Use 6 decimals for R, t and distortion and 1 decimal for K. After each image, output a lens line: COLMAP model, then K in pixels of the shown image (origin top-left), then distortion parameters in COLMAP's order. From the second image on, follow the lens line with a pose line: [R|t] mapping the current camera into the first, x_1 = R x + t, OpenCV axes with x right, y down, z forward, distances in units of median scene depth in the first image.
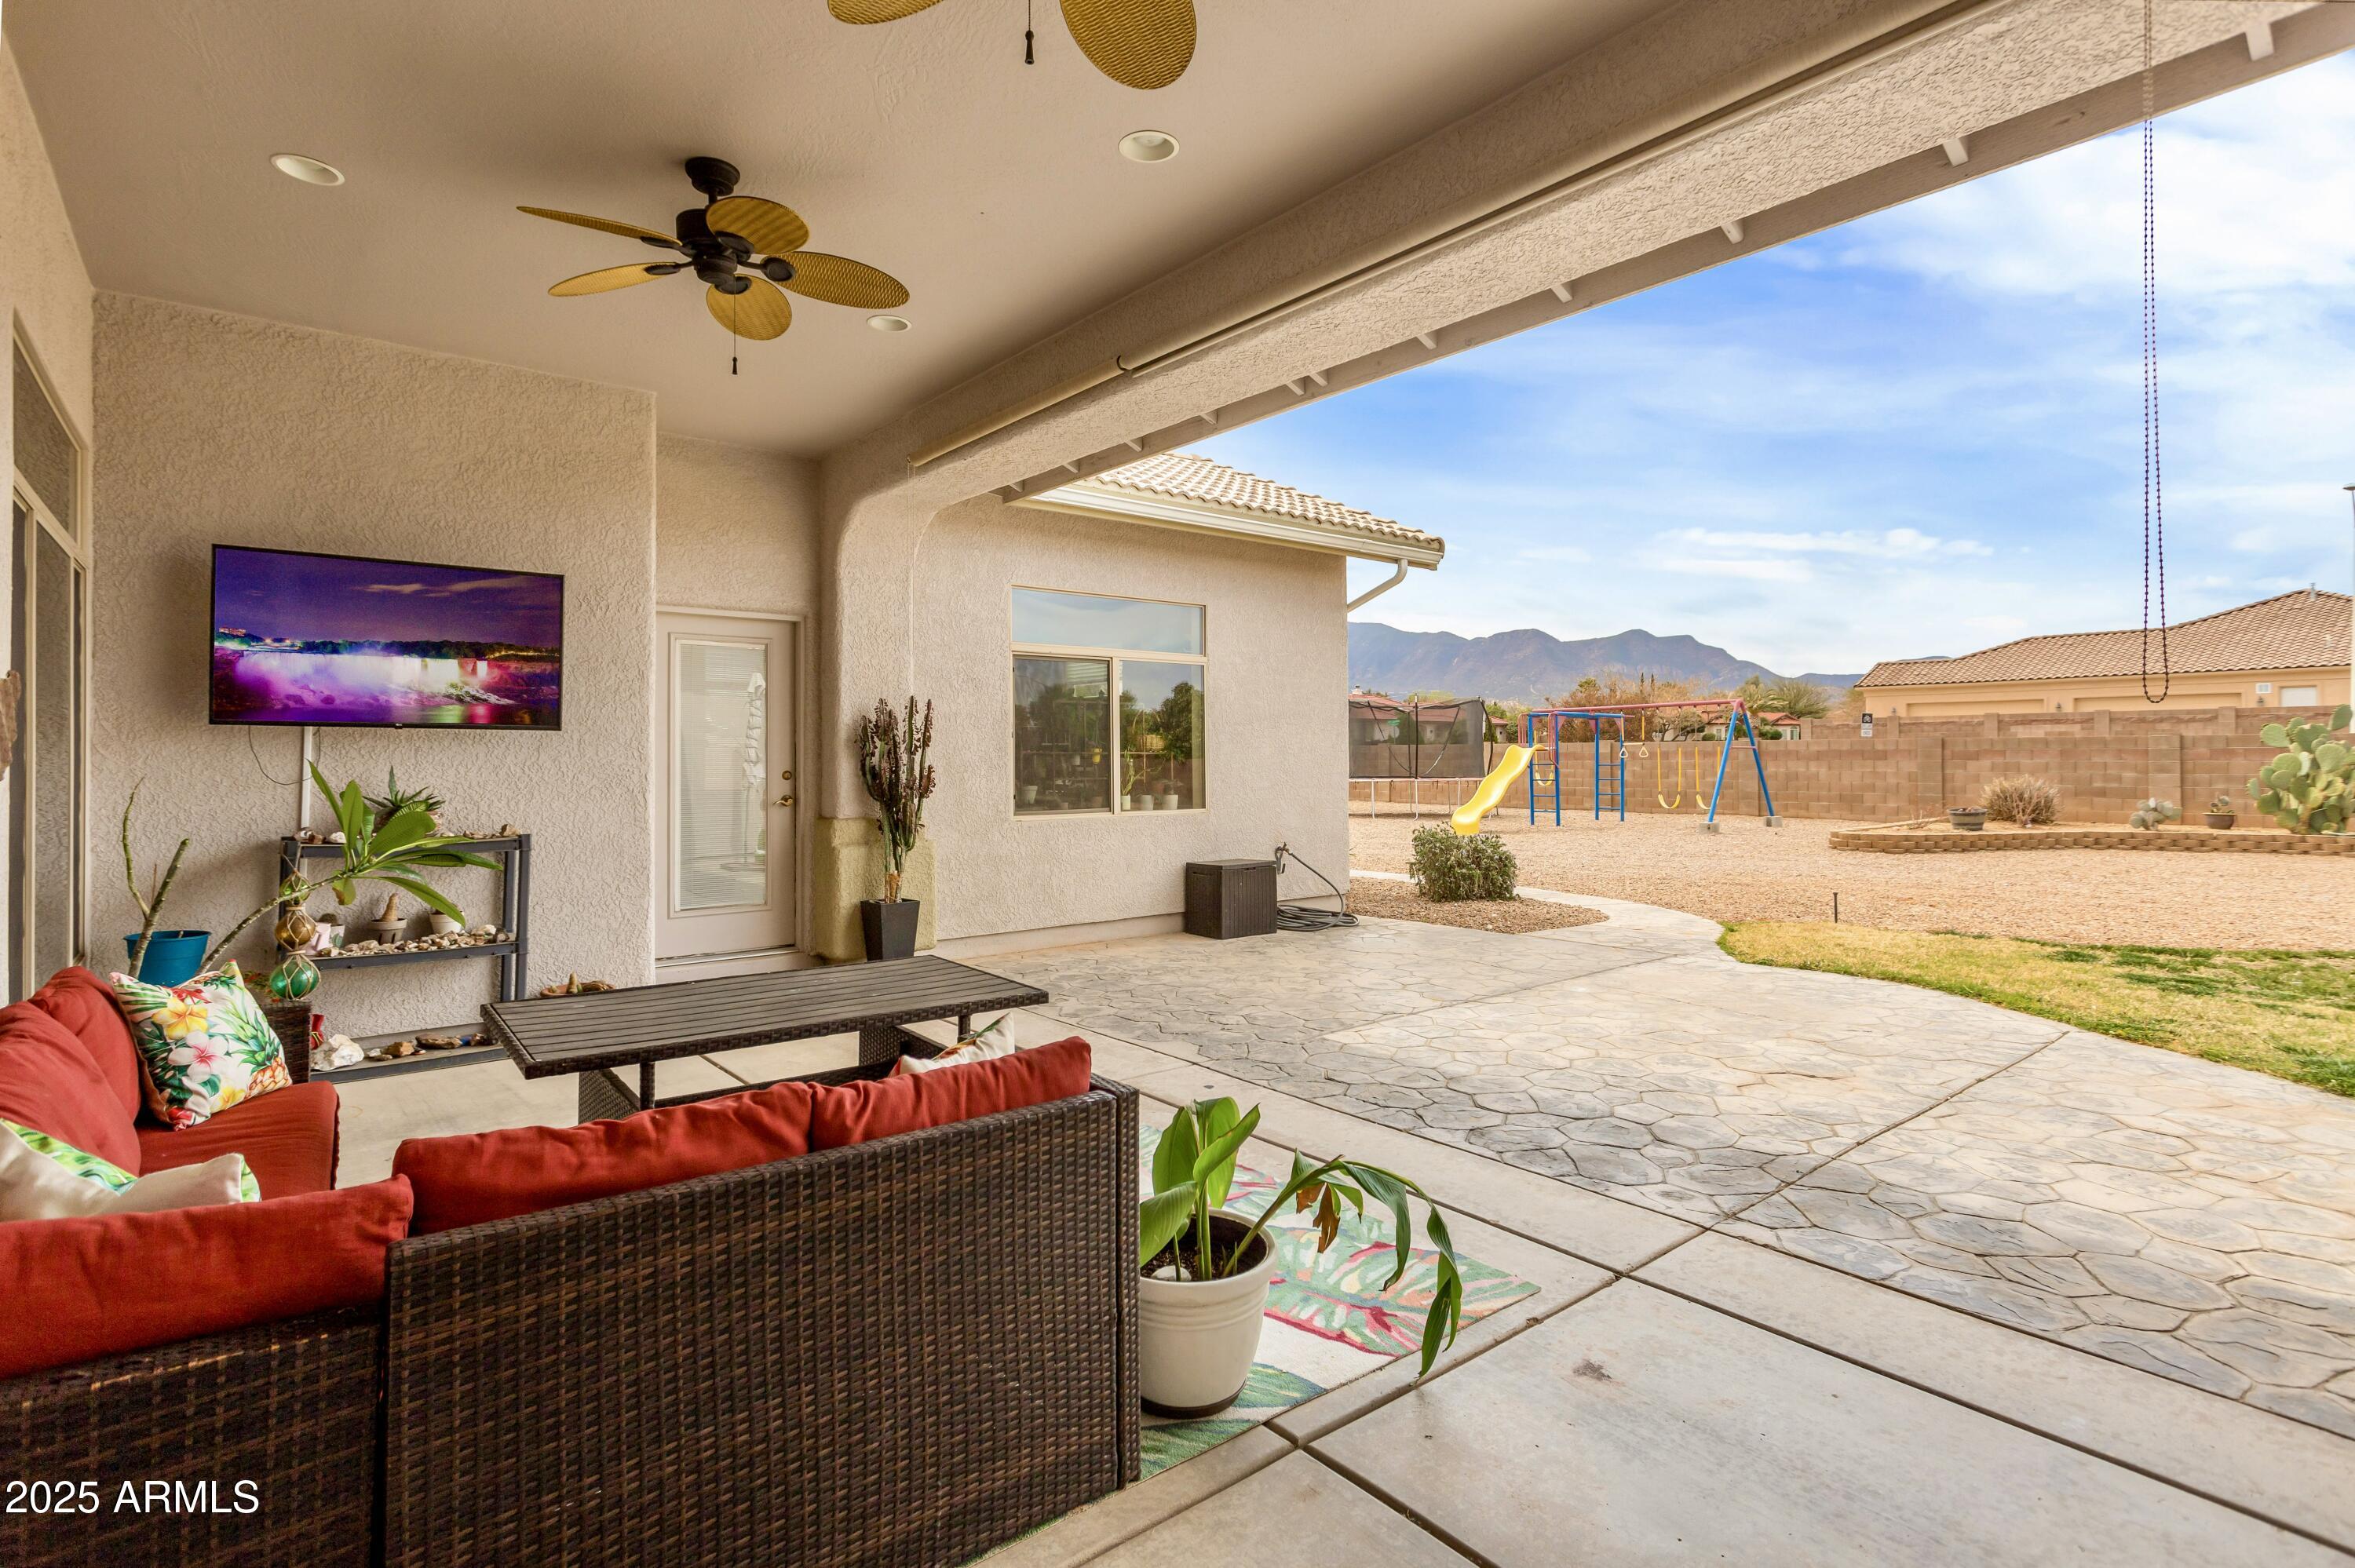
lens RADIAL K [[1136.6, 0, 1170.1], [0, 1136.6, 764.0], [0, 0, 1]] dist [0.004327, 0.002222]
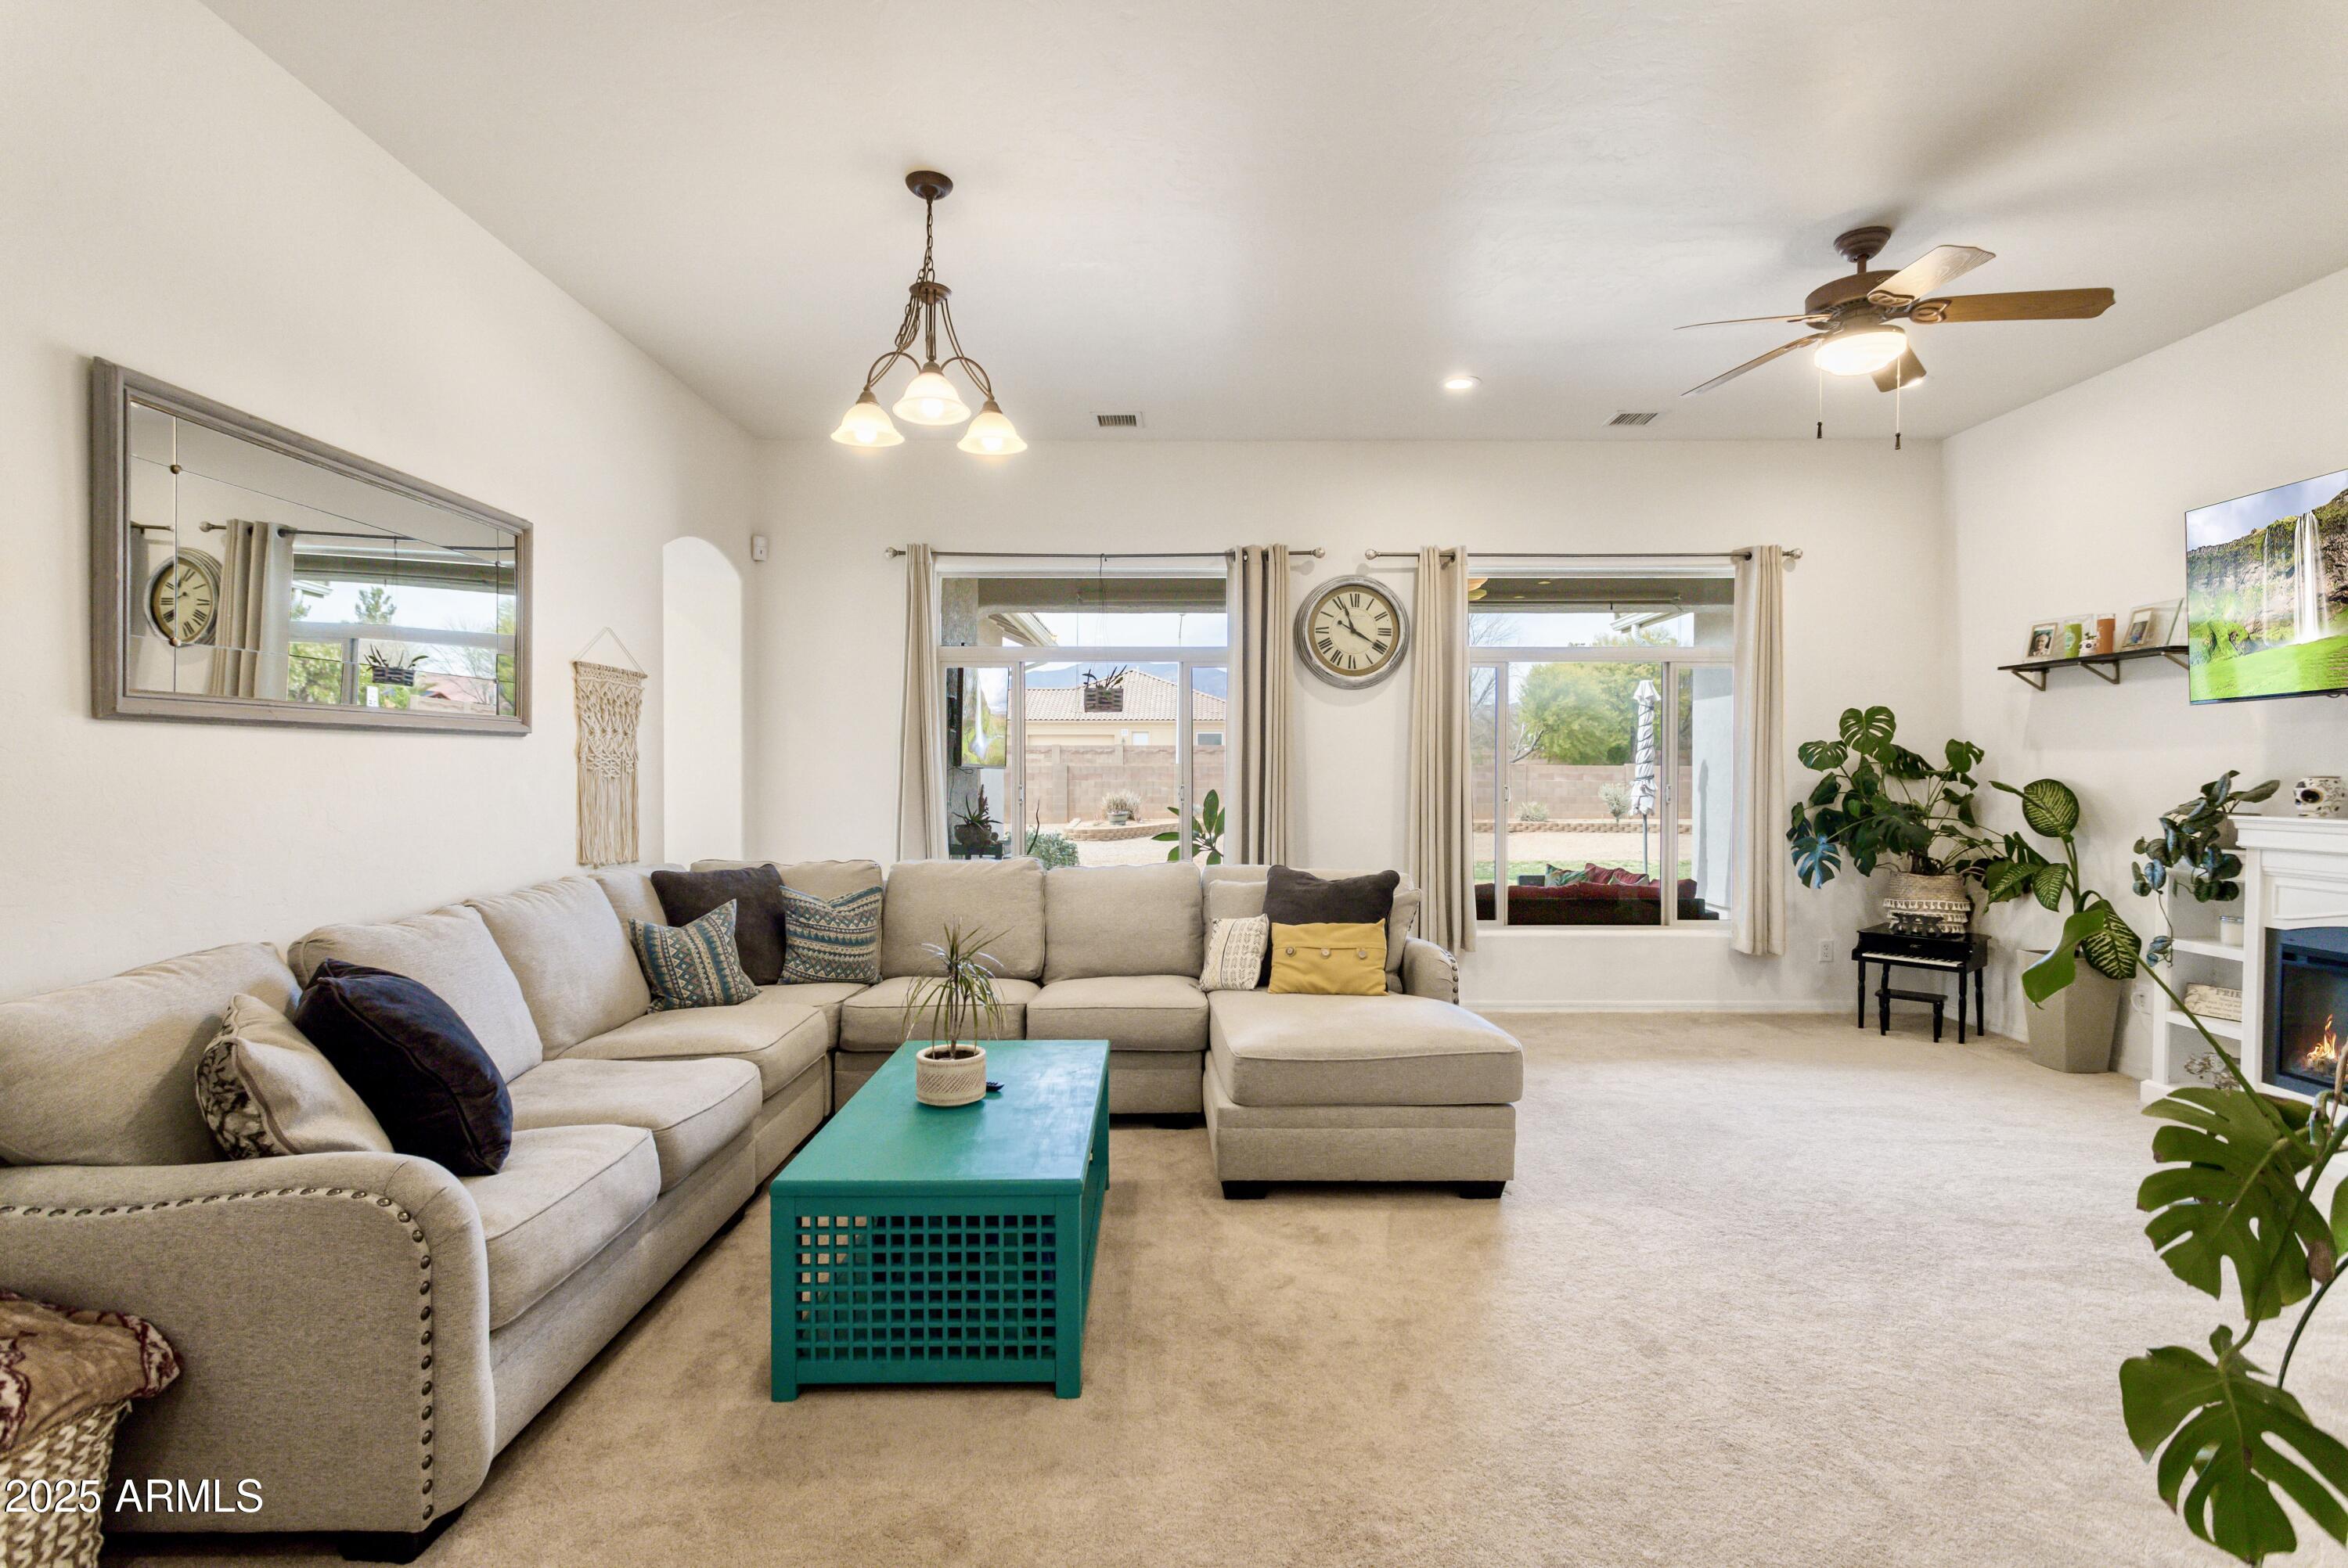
lens RADIAL K [[1133.2, 0, 1173.7], [0, 1133.2, 787.9], [0, 0, 1]] dist [0.004327, 0.002222]
pose [[0.620360, -0.007574, 0.784281, -0.405290], [0.003432, 0.999970, 0.006943, -0.003115], [-0.784310, -0.001616, 0.620367, -0.021672]]
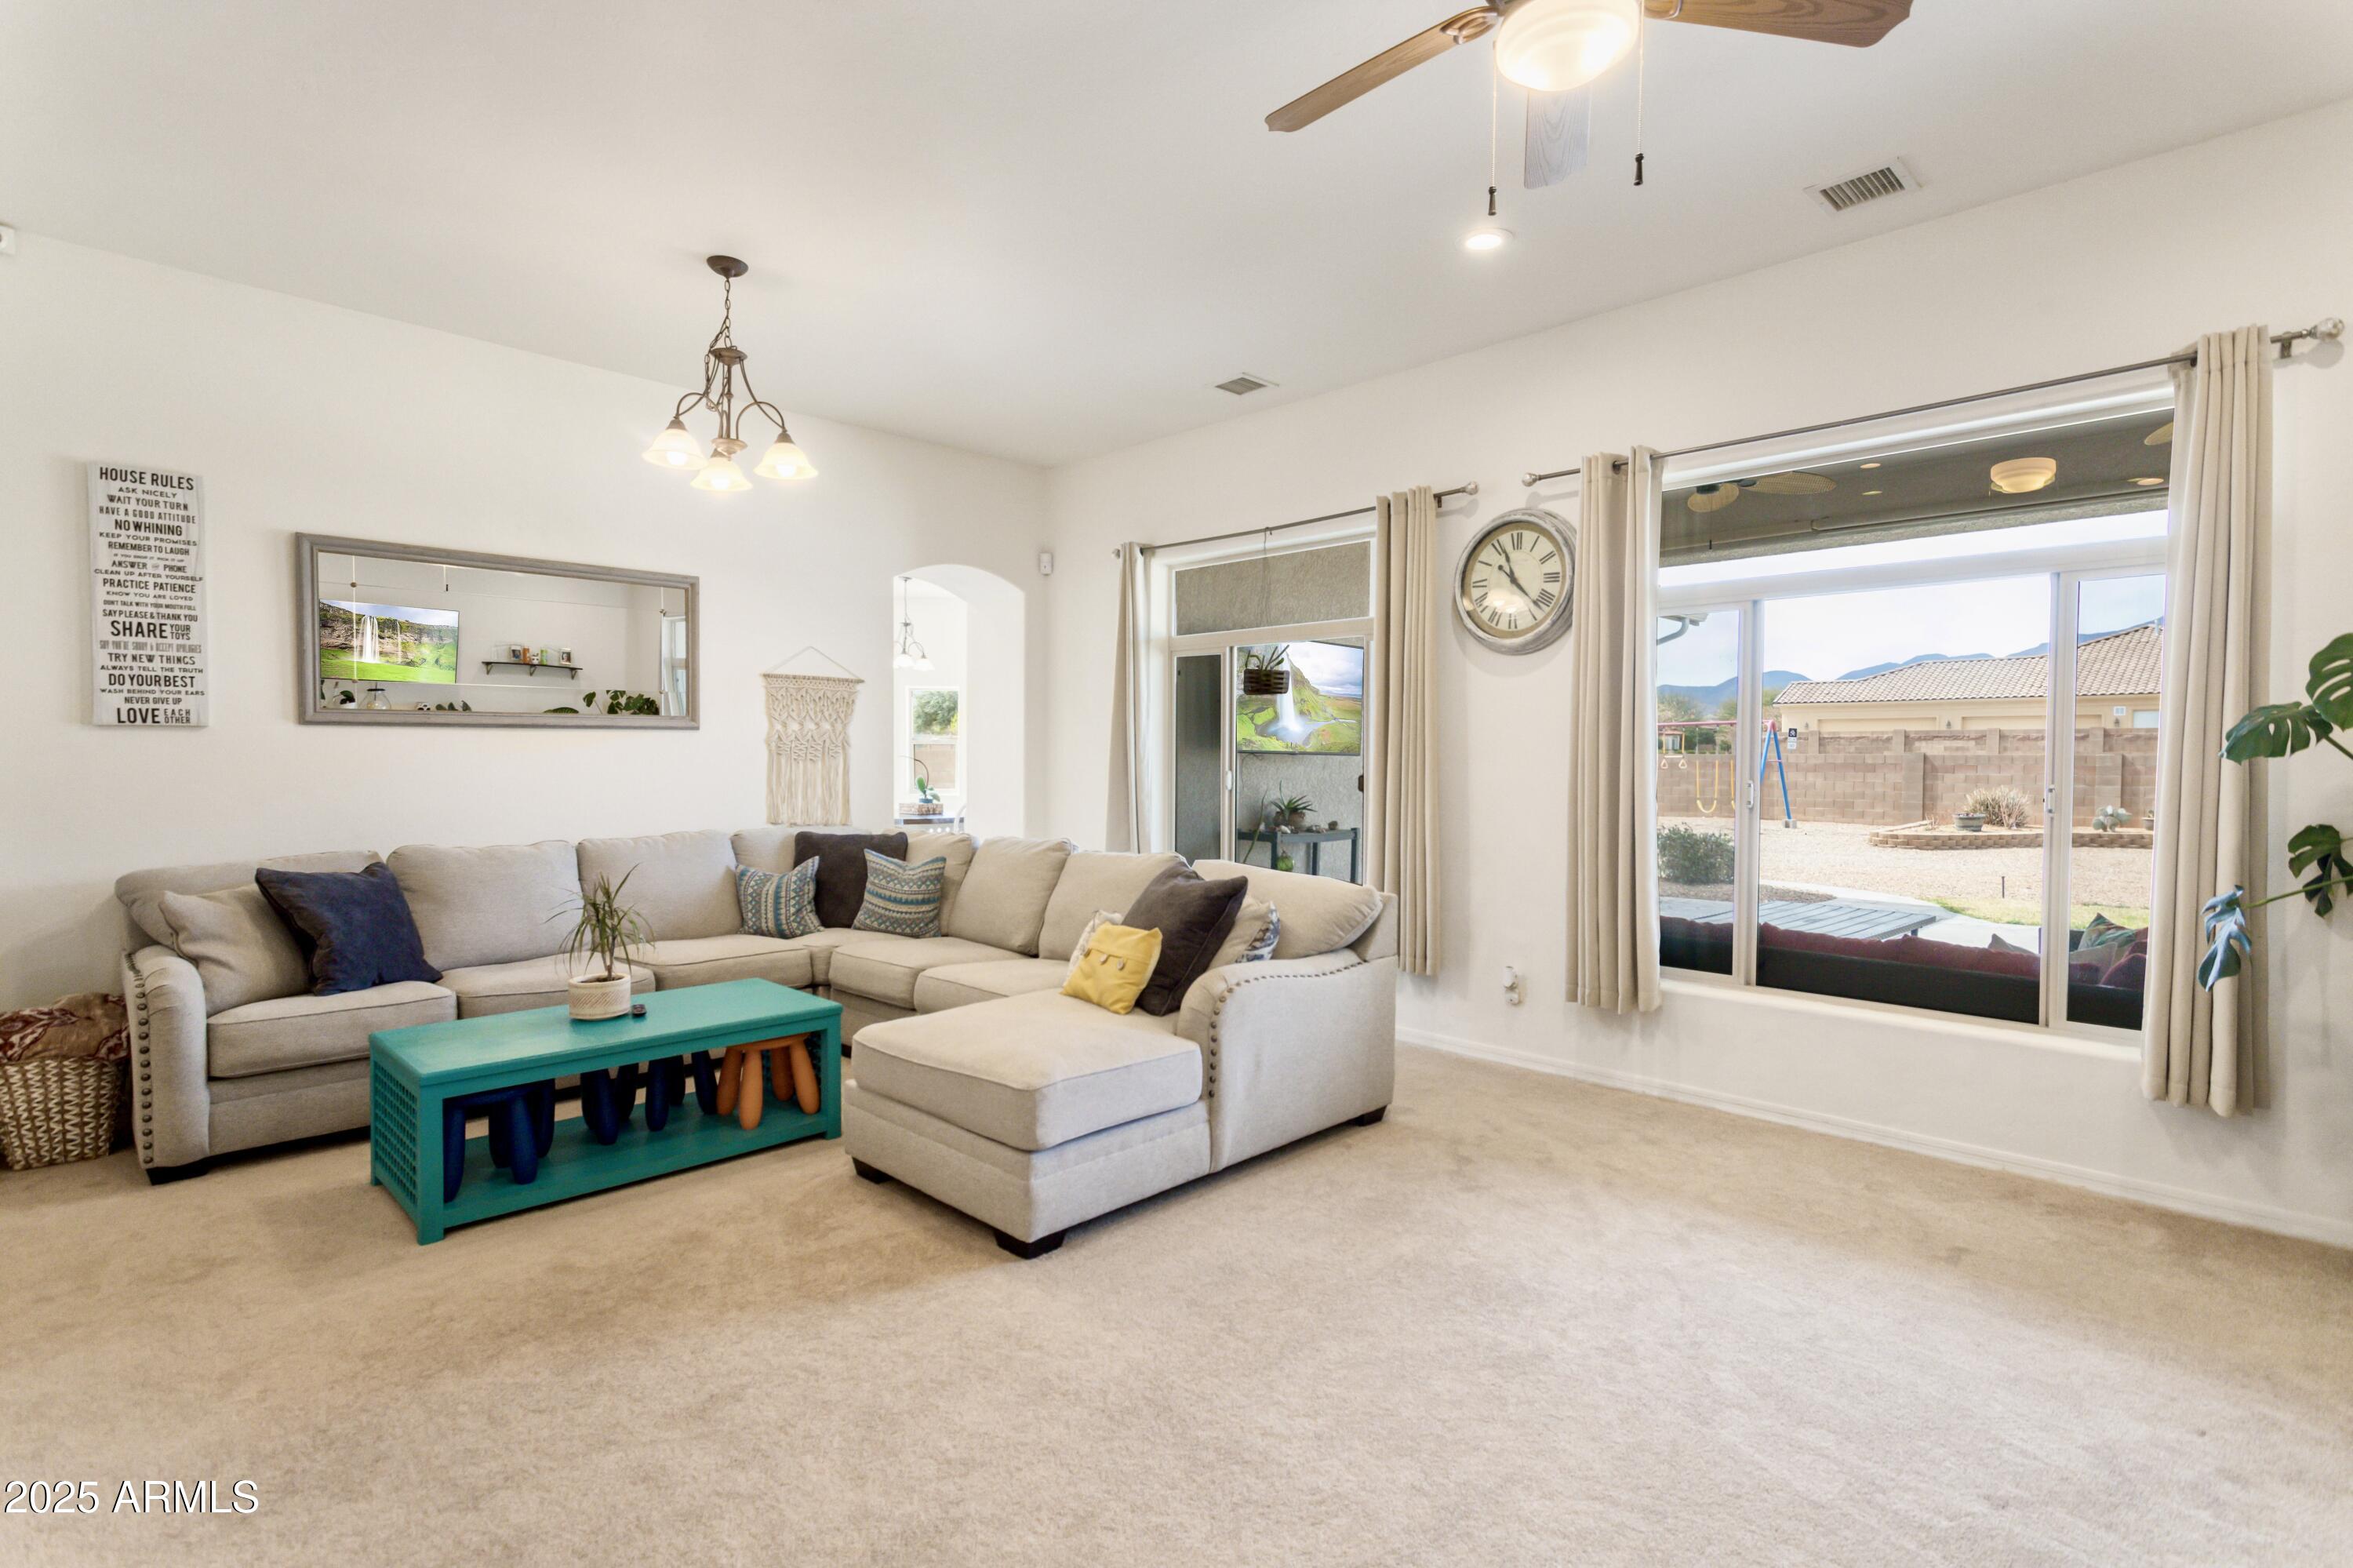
lens RADIAL K [[1135.9, 0, 1172.4], [0, 1135.9, 789.3], [0, 0, 1]] dist [0.004327, 0.002222]
pose [[0.994304, 0.007072, 0.106349, -0.235998], [-0.009293, 0.999749, 0.020404, -0.003216], [-0.106178, -0.021276, 0.994119, -0.100747]]
